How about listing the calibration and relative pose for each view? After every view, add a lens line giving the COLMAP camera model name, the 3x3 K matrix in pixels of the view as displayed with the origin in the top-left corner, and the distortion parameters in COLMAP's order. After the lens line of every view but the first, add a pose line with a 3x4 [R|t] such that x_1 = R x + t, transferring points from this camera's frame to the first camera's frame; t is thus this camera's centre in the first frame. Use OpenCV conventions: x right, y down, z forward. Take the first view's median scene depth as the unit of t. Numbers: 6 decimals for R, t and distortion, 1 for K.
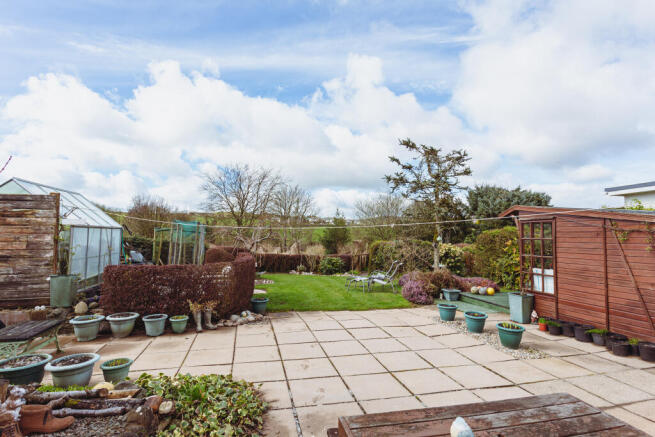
lens RADIAL K [[317.3, 0, 327.6], [0, 317.3, 218.3], [0, 0, 1]] dist [0.003418, 0.000631]
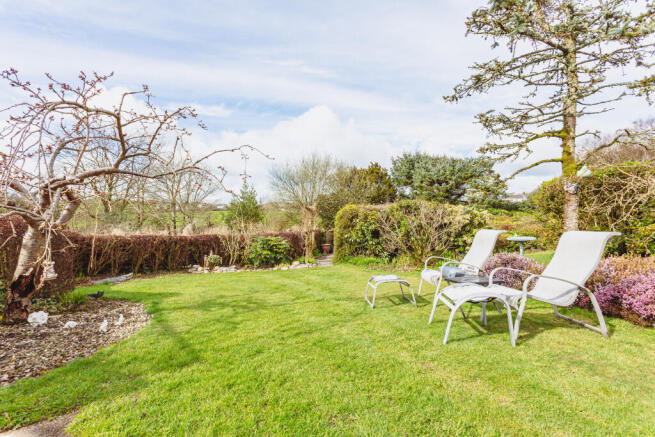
lens RADIAL K [[317.3, 0, 330.7], [0, 317.3, 218.6], [0, 0, 1]] dist [0.003418, 0.000631]
pose [[0.947288, -0.031664, 0.318816, -0.062911], [0.012536, 0.998005, 0.061872, 0.058626], [-0.320139, -0.054614, 0.945795, 0.442403]]
